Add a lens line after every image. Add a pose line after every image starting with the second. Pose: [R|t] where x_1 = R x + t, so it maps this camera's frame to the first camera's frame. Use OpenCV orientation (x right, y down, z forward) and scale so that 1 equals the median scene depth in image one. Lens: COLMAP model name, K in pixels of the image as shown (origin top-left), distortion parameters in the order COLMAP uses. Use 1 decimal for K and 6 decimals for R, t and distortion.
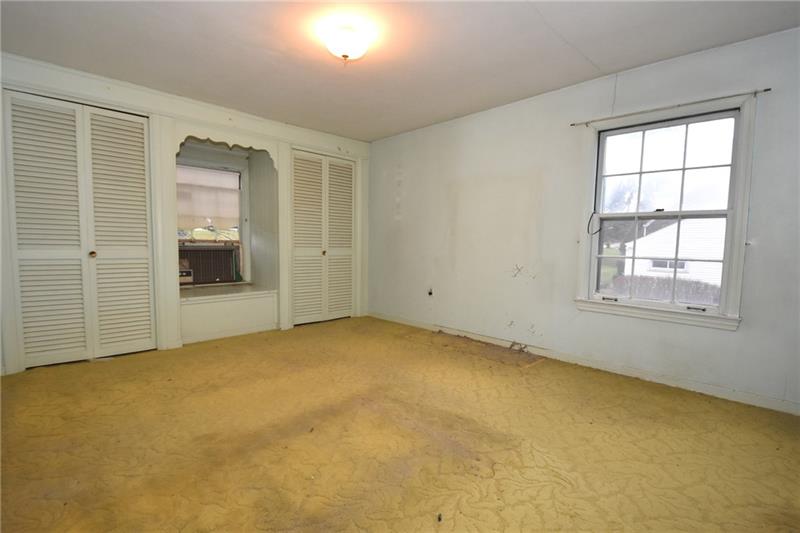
lens RADIAL K [[362.0, 0, 400.0], [0, 362.0, 266.5], [0, 0, 1]] dist [-0.001089, -0.000332]
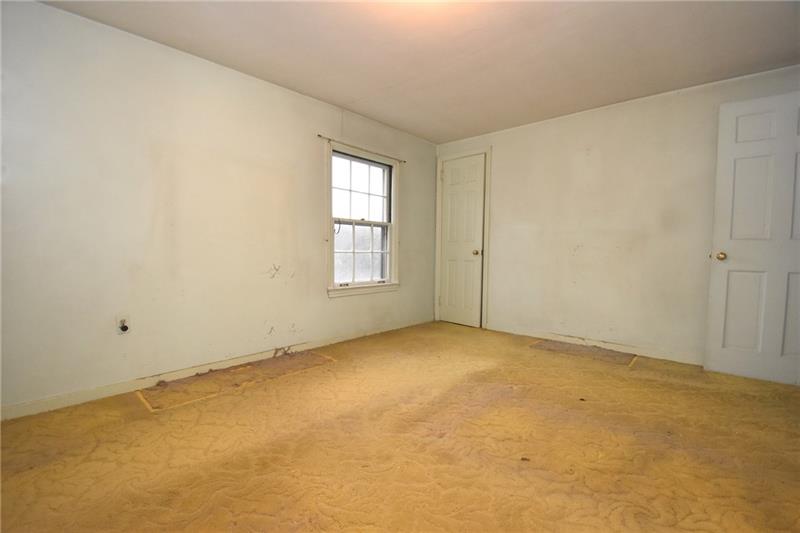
lens RADIAL K [[353.1, 0, 400.0], [0, 353.1, 266.5], [0, 0, 1]] dist [-0.000334, -0.000128]
pose [[-0.022694, -0.071277, 0.997198, -0.588152], [0.055698, 0.995816, 0.072446, -0.047581], [-0.998190, 0.057186, -0.018629, 0.718407]]
